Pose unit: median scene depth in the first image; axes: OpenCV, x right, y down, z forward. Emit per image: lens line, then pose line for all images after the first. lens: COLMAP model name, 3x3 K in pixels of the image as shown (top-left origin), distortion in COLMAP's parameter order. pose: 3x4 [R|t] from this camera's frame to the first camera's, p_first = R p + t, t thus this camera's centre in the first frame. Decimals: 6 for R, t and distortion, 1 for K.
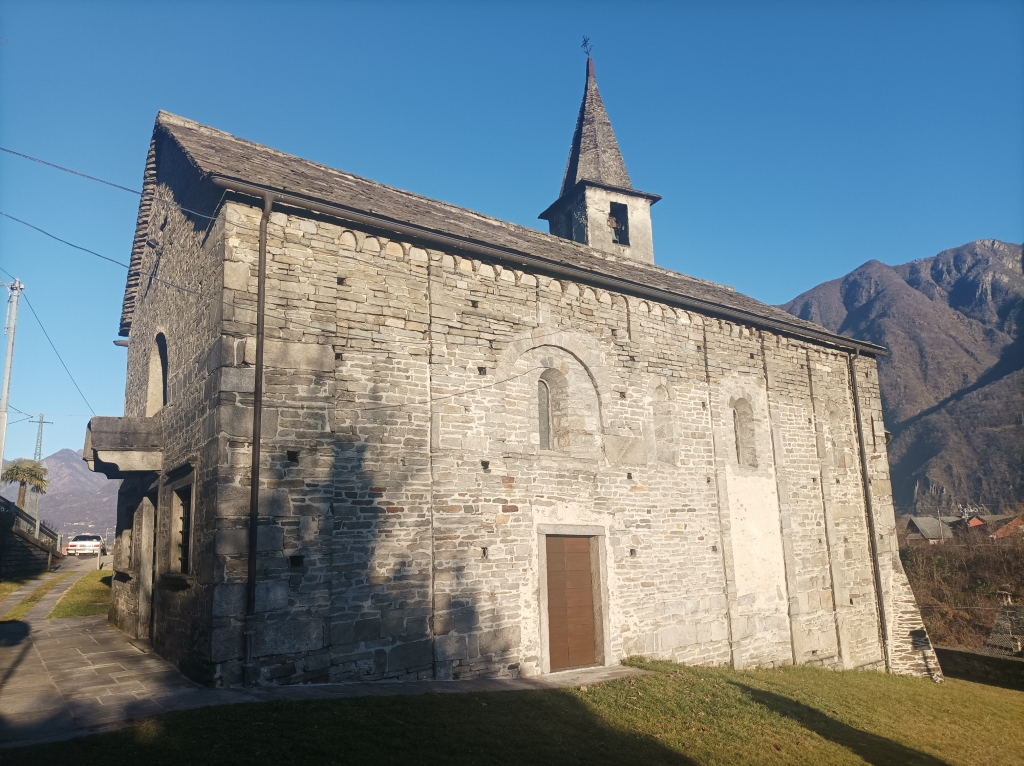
lens RADIAL K [[759.9, 0, 506.3], [0, 759.9, 383.6], [0, 0, 1]] dist [0.038340, -0.021833]
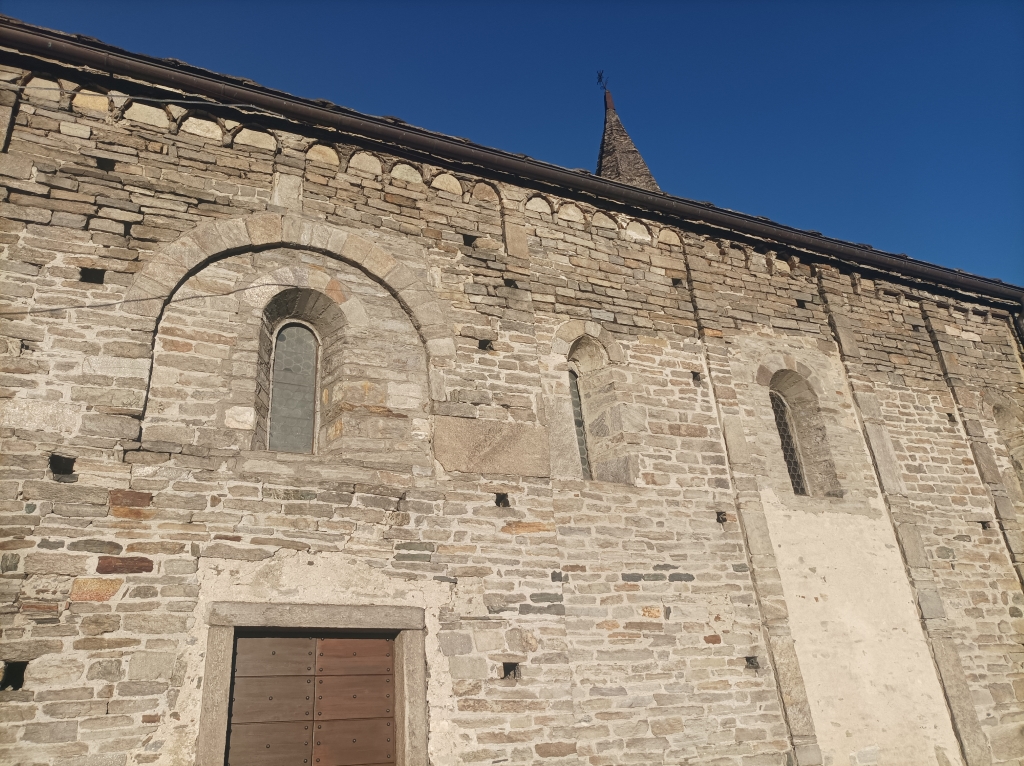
lens RADIAL K [[759.9, 0, 514.1], [0, 759.9, 386.1], [0, 0, 1]] dist [0.038340, -0.021833]
pose [[0.971536, -0.142442, -0.189281, 0.233156], [0.095286, 0.966515, -0.238265, 0.144612], [0.216881, 0.213447, 0.952577, 0.473234]]
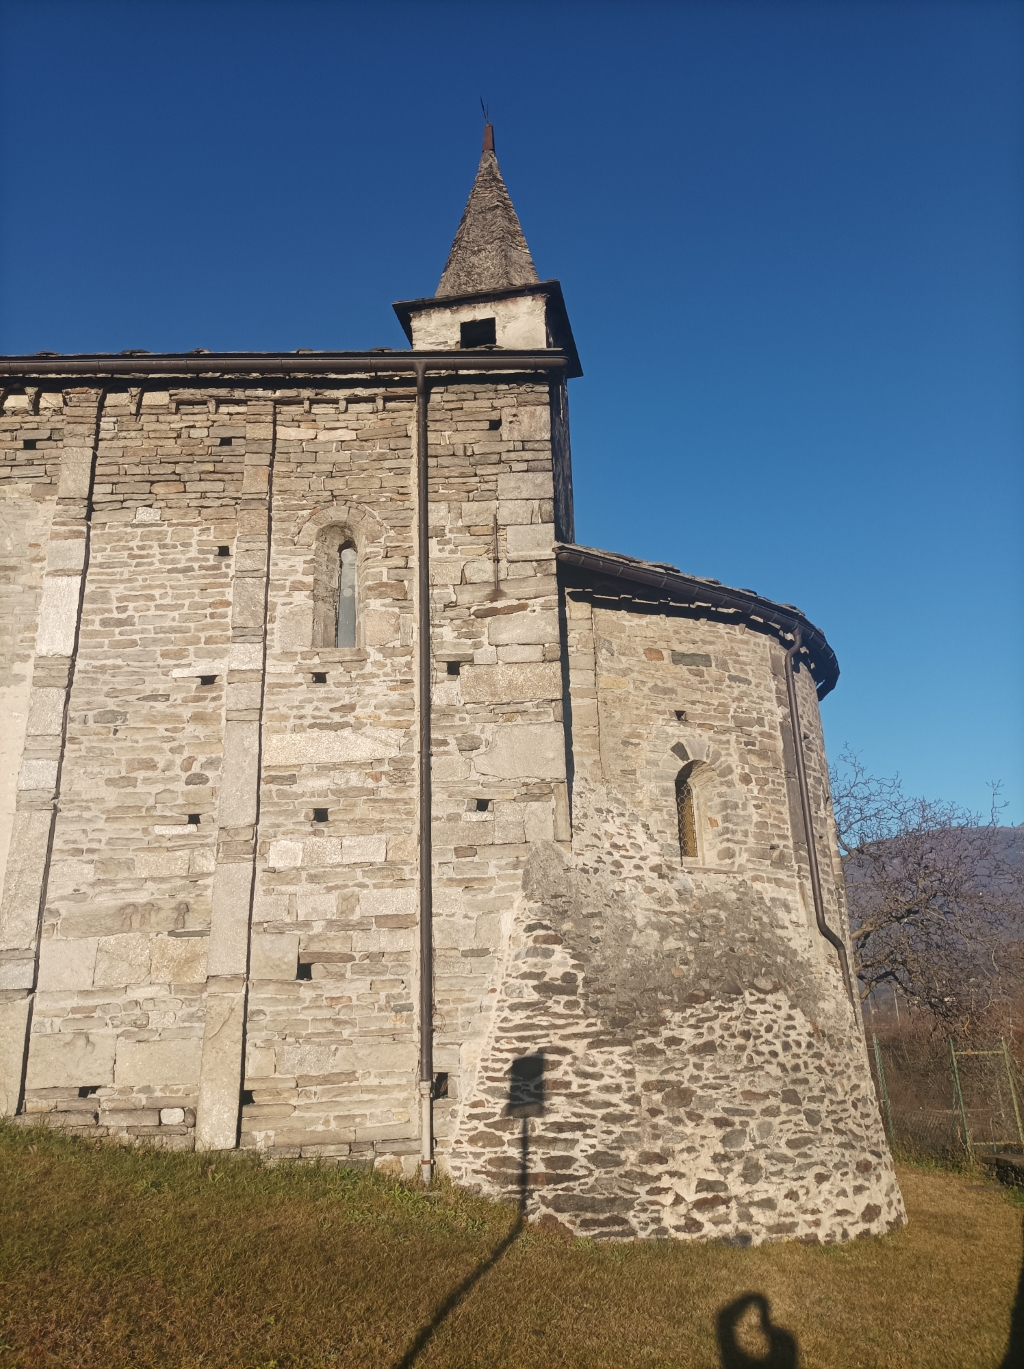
lens RADIAL K [[1015.9, 0, 517.9], [0, 1015.9, 685.7], [0, 0, 1]] dist [0.038340, -0.021833]
pose [[0.790620, -0.196625, -0.579878, 0.973645], [0.126819, 0.979086, -0.159081, 0.270669], [0.599030, 0.052233, 0.799021, 0.734235]]
